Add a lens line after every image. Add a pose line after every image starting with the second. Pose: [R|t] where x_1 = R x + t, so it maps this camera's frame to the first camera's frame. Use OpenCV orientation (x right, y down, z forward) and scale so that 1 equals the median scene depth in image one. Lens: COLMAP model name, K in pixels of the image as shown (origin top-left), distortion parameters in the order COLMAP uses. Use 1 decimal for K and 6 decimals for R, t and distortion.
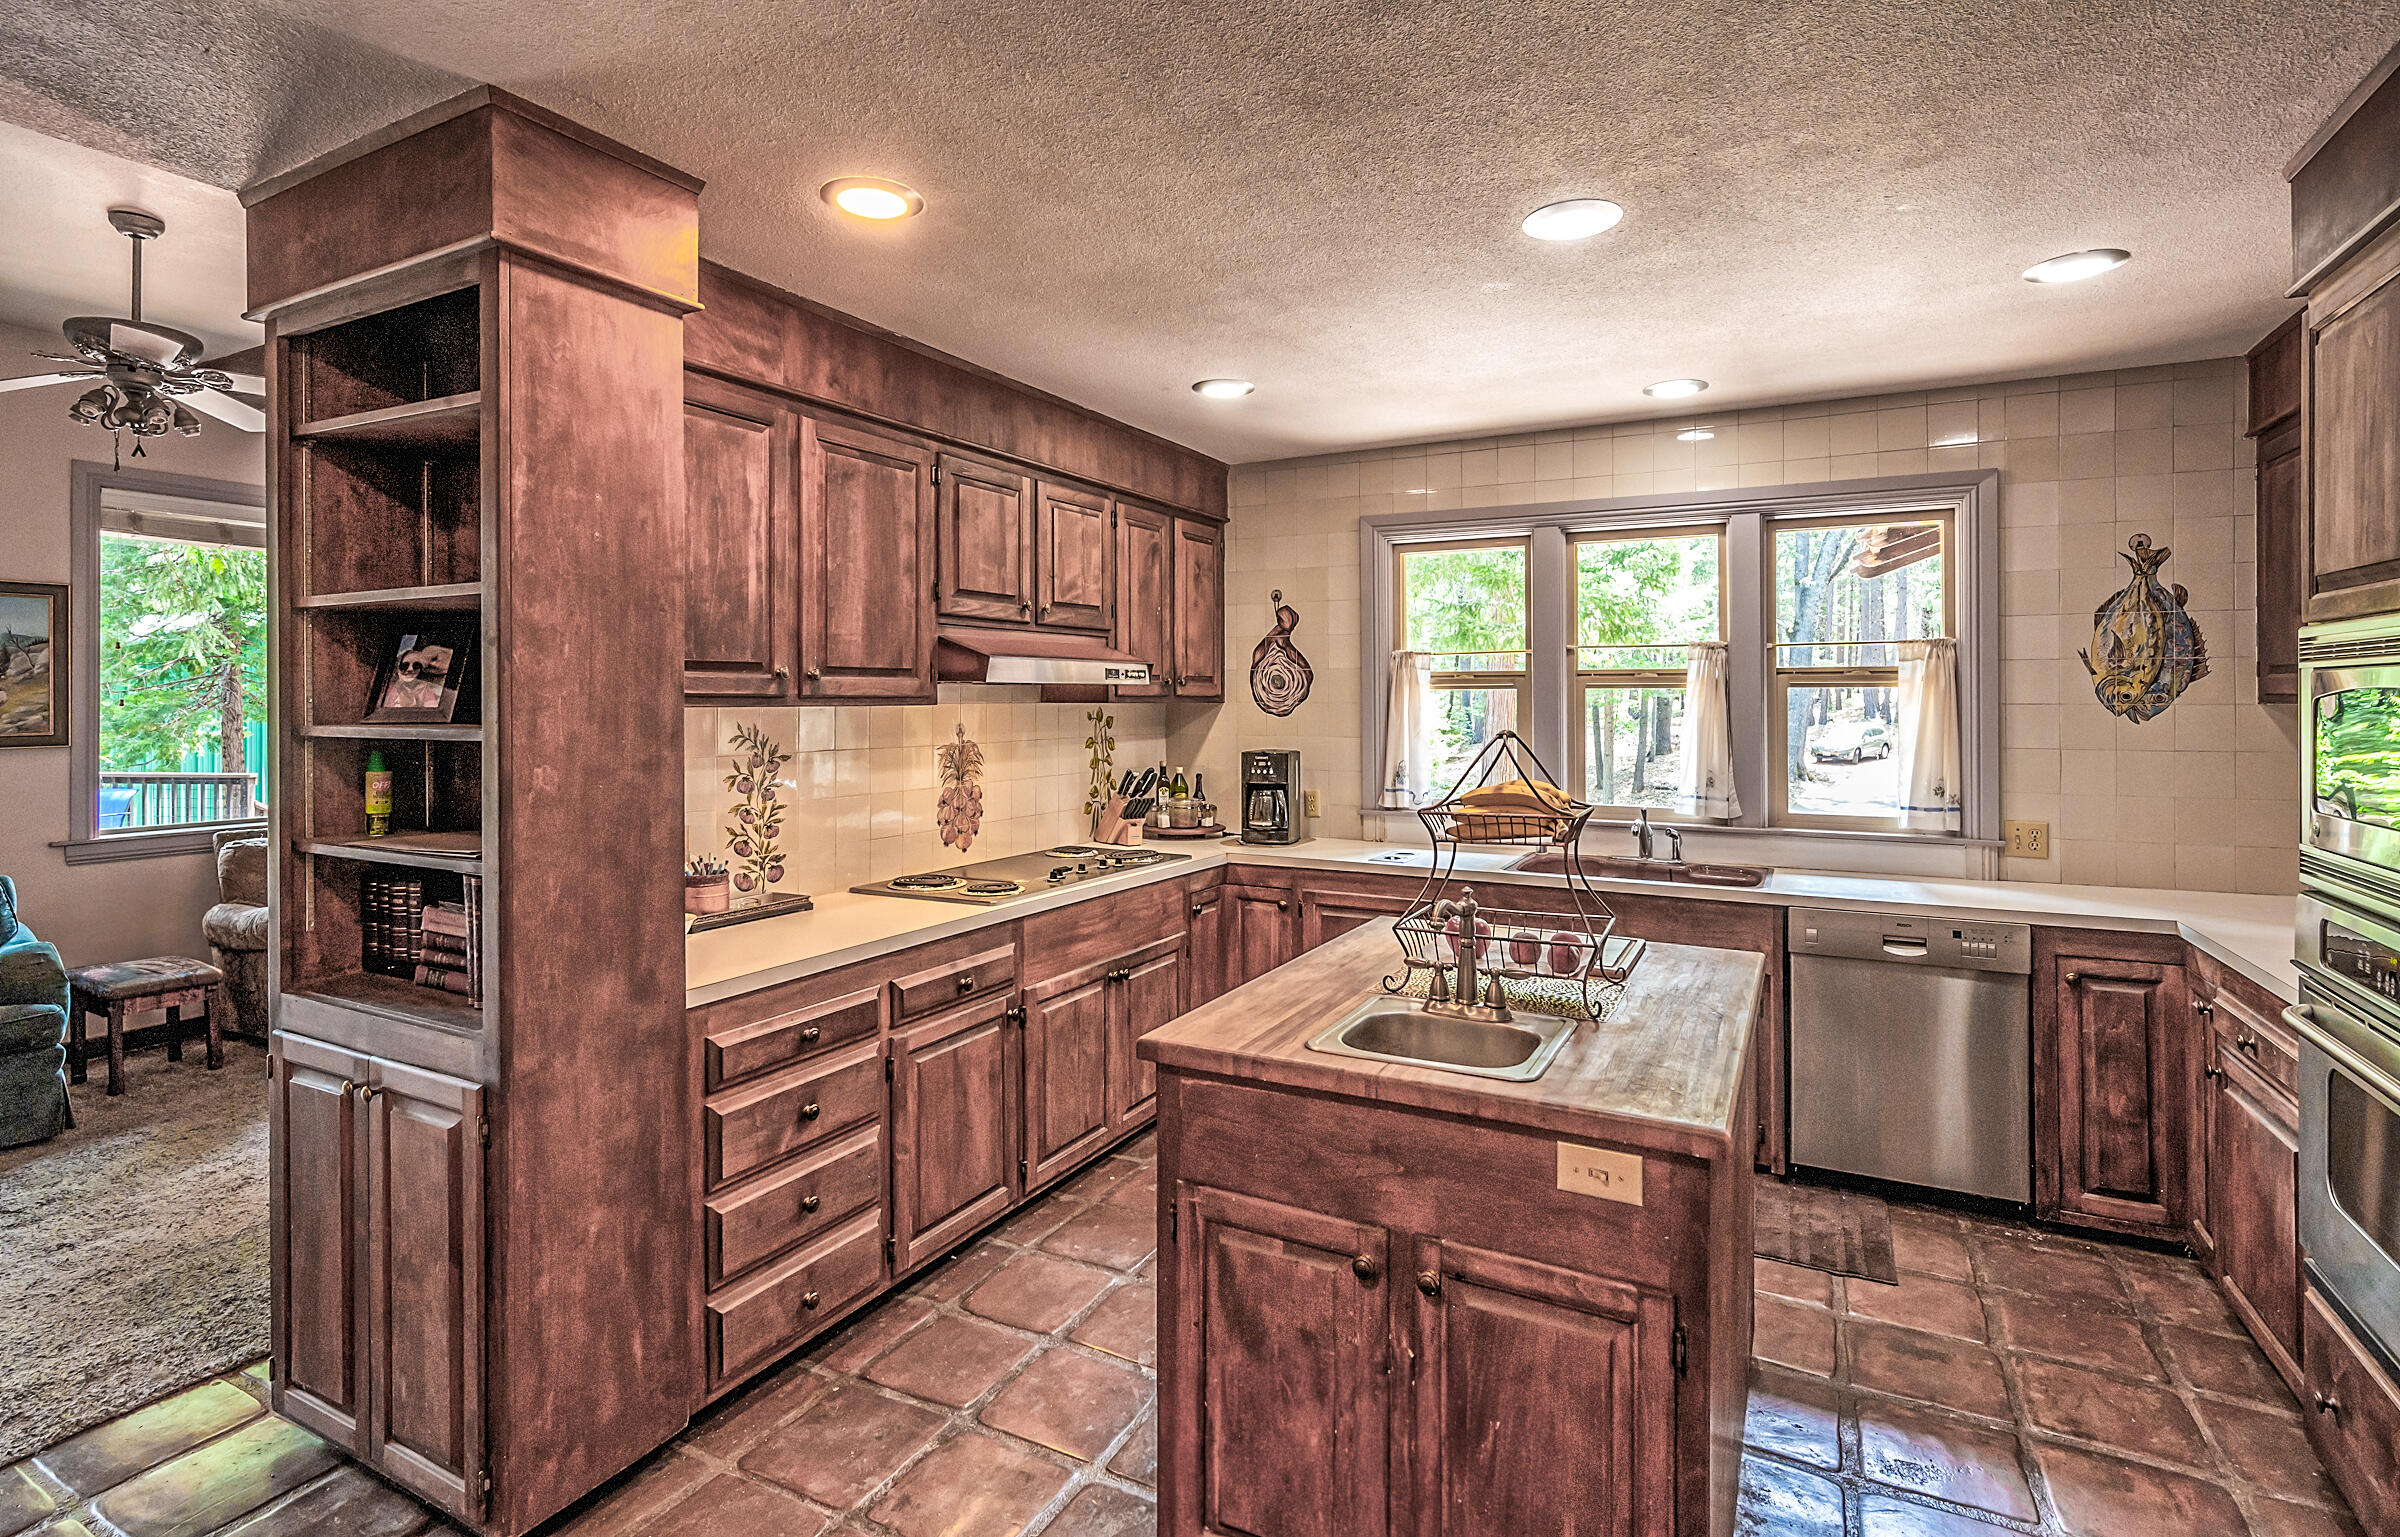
lens RADIAL K [[1148.4, 0, 1195.1], [0, 1148.4, 695.6], [0, 0, 1]] dist [0.000184, -0.000010]
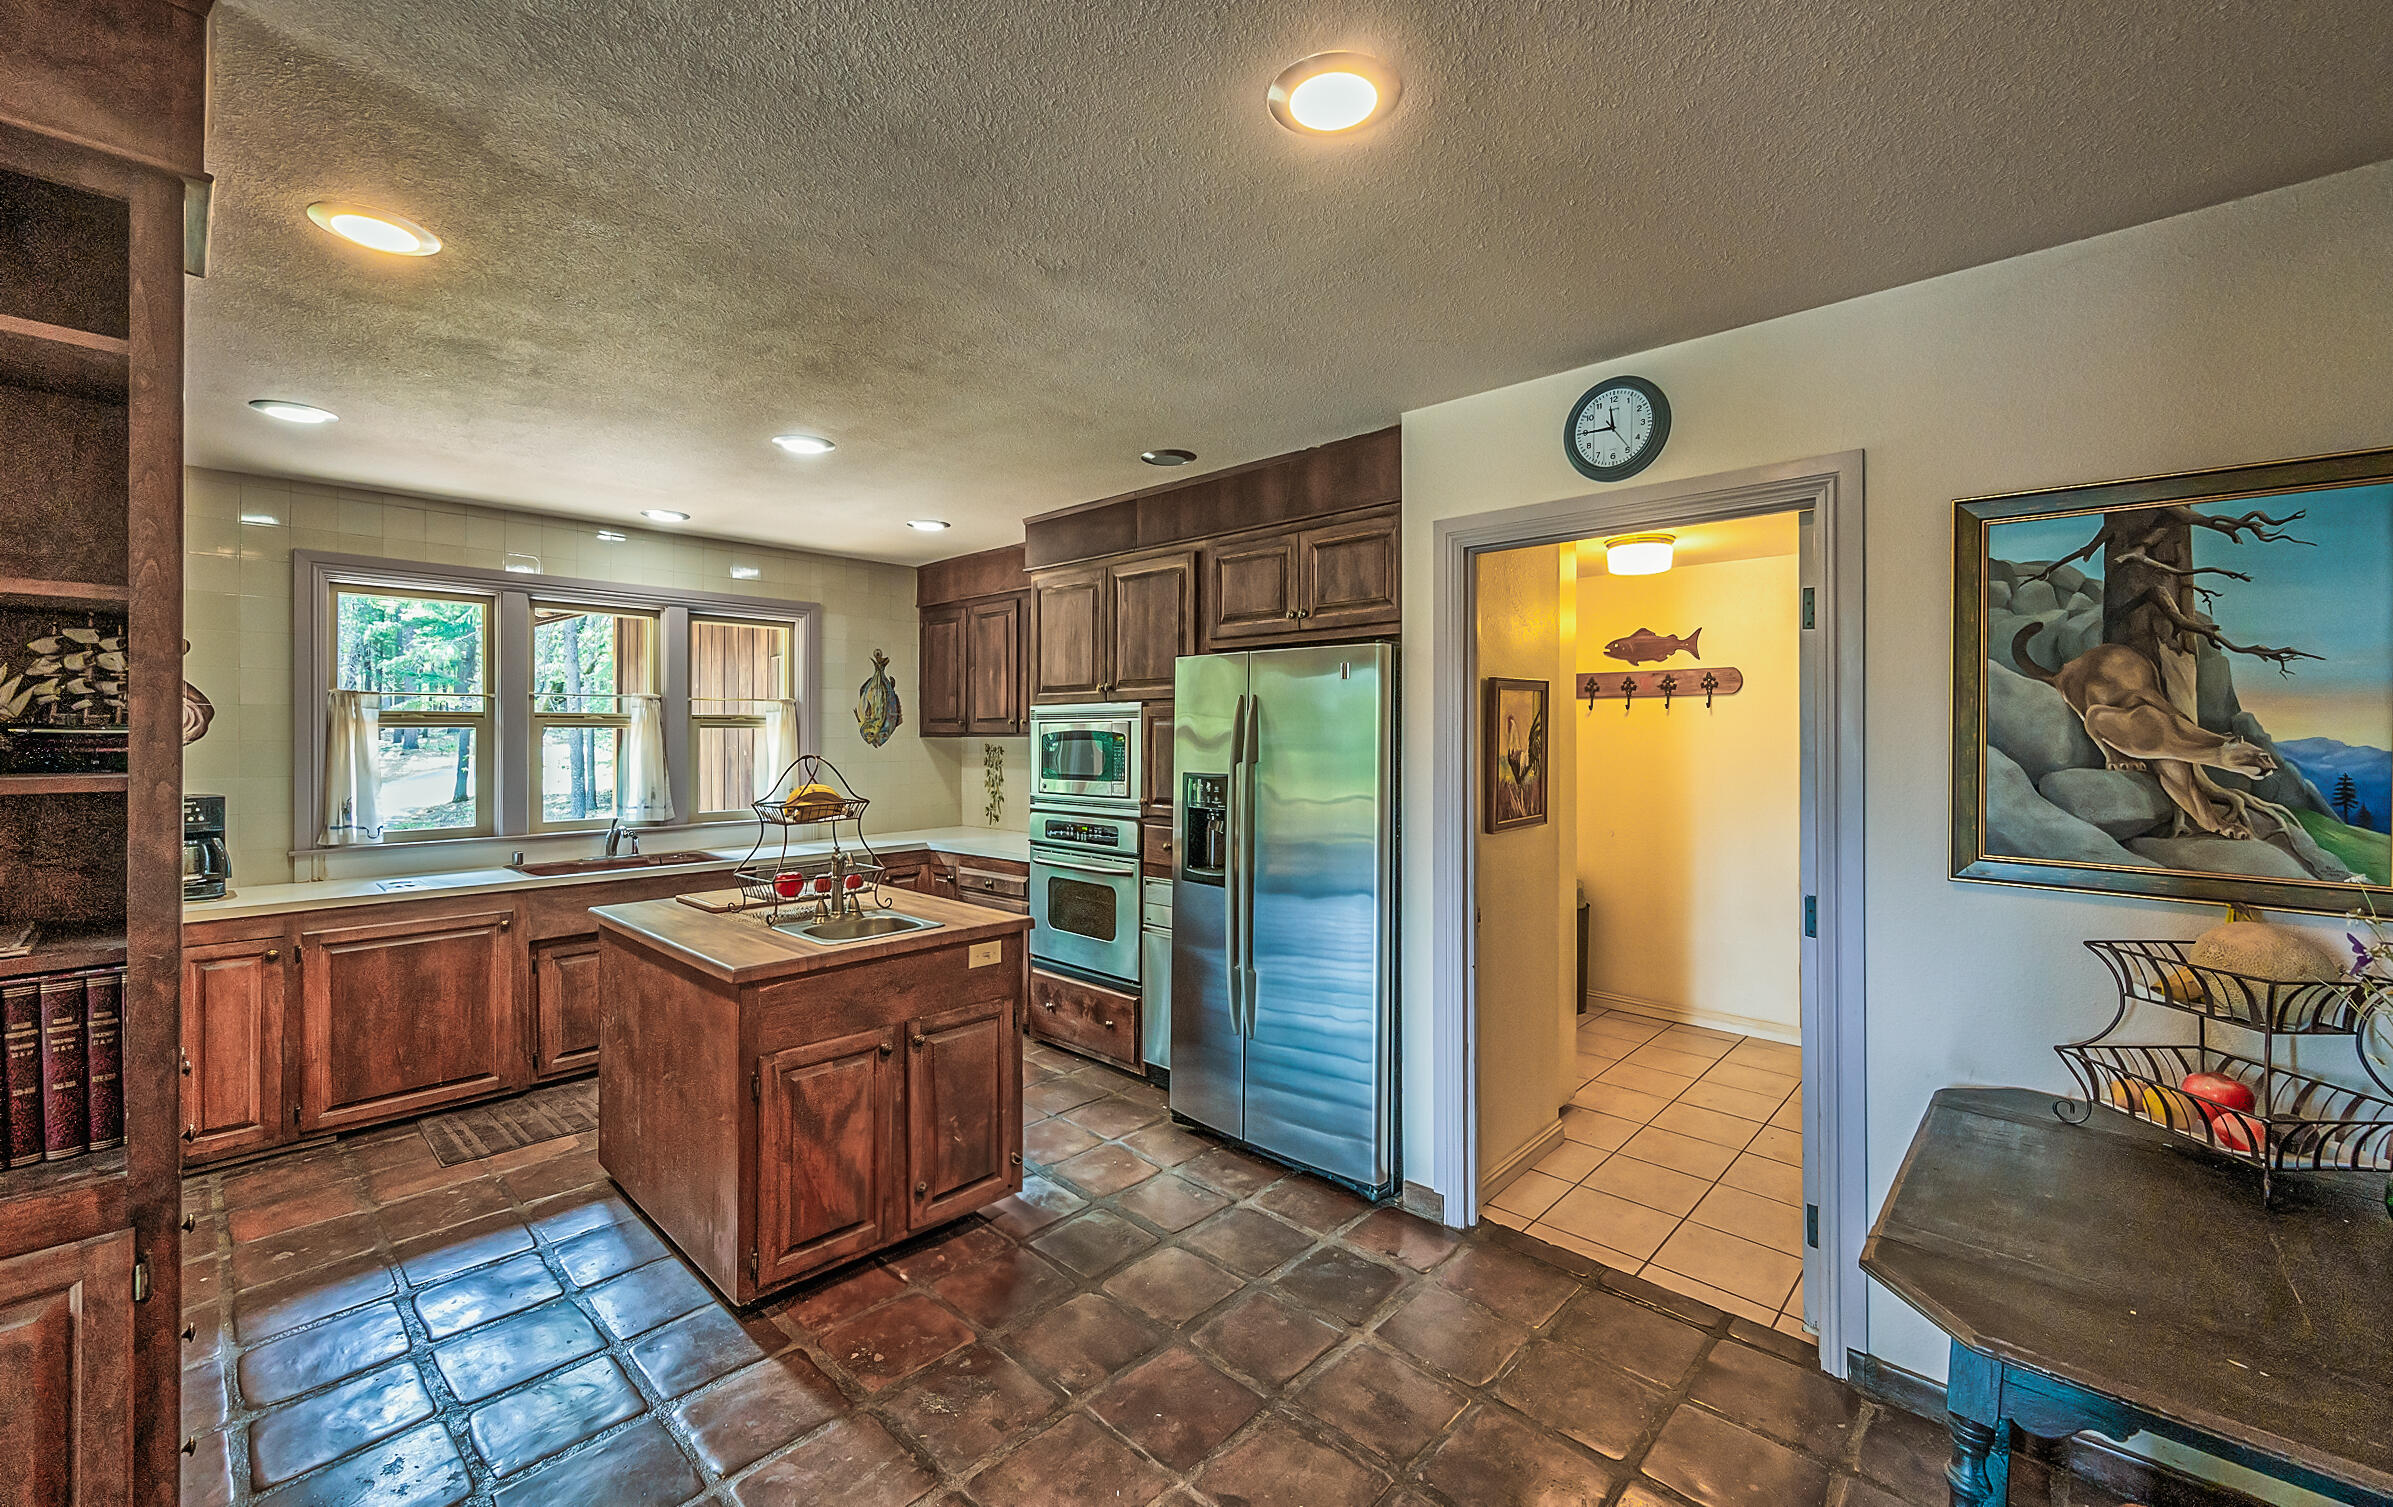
lens RADIAL K [[962.9, 0, 1201.2], [0, 962.9, 742.6], [0, 0, 1]] dist [0.000768, 0.000046]
pose [[0.251922, -0.010117, 0.967695, -0.599546], [0.001414, 0.999948, 0.010086, 0.000272], [-0.967747, -0.001173, 0.251923, 0.069616]]
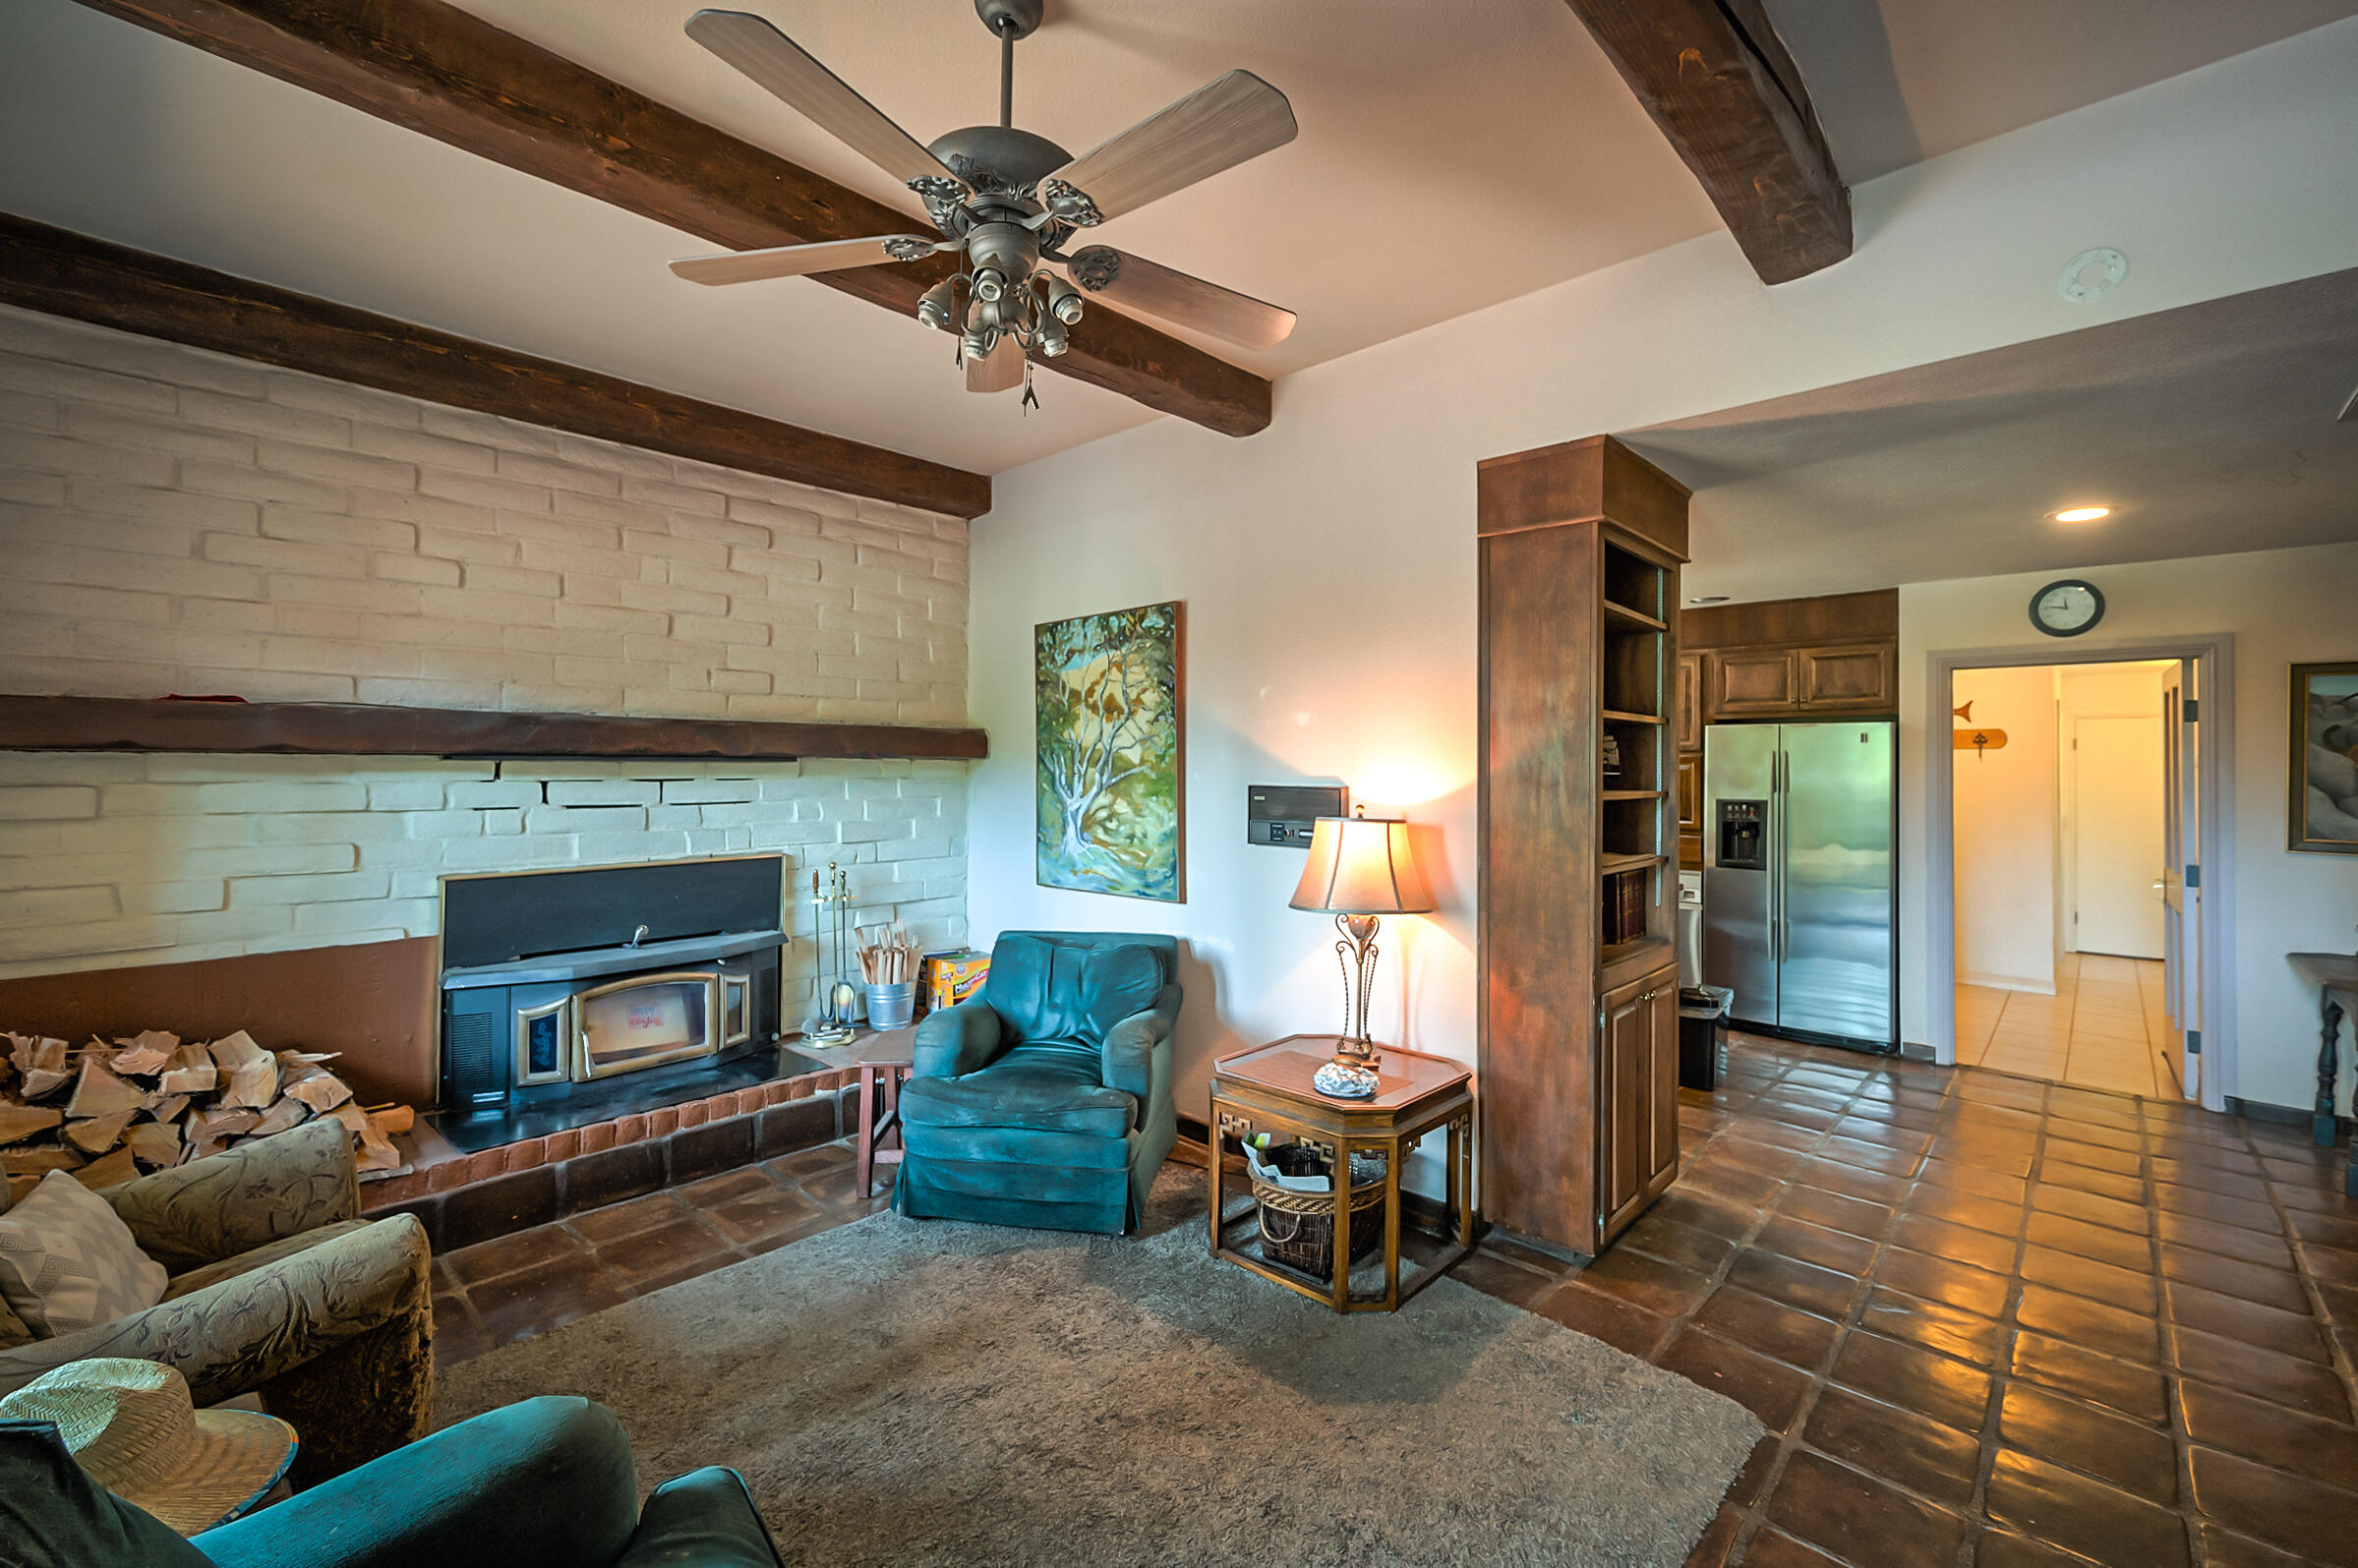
lens RADIAL K [[987.9, 0, 1177.8], [0, 987.9, 771.2], [0, 0, 1]] dist [-0.001374, -0.000305]
pose [[0.256955, -0.000774, 0.966423, -1.437410], [-0.005867, 0.999980, 0.002361, -0.002934], [-0.966406, -0.006276, 0.256945, 0.784017]]
